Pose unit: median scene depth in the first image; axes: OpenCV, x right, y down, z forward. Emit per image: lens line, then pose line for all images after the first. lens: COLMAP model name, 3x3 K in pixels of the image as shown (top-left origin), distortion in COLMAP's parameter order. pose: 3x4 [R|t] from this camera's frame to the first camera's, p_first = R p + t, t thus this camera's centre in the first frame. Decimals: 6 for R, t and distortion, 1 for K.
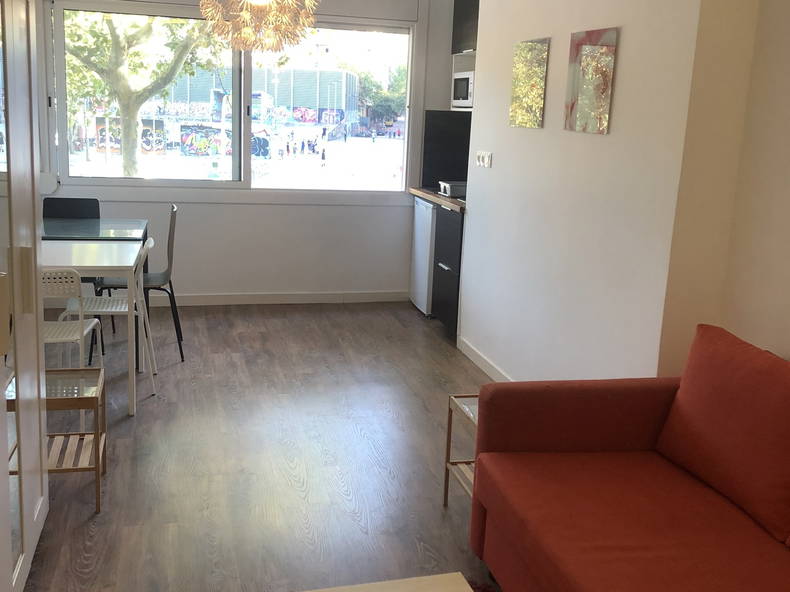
lens RADIAL K [[872.8, 0, 399.4], [0, 872.8, 292.1], [0, 0, 1]] dist [0.125659, -0.425421]
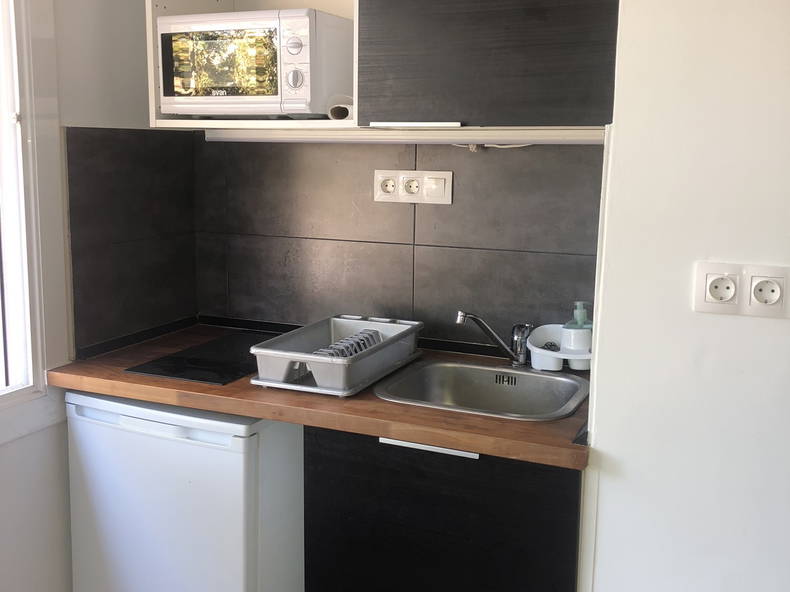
lens RADIAL K [[872.8, 0, 399.4], [0, 872.8, 292.1], [0, 0, 1]] dist [0.125659, -0.425421]
pose [[0.617098, -0.163258, 0.769764, -0.163214], [0.170700, 0.982720, 0.071578, -0.160248], [-0.768148, 0.087228, 0.634303, 0.752786]]
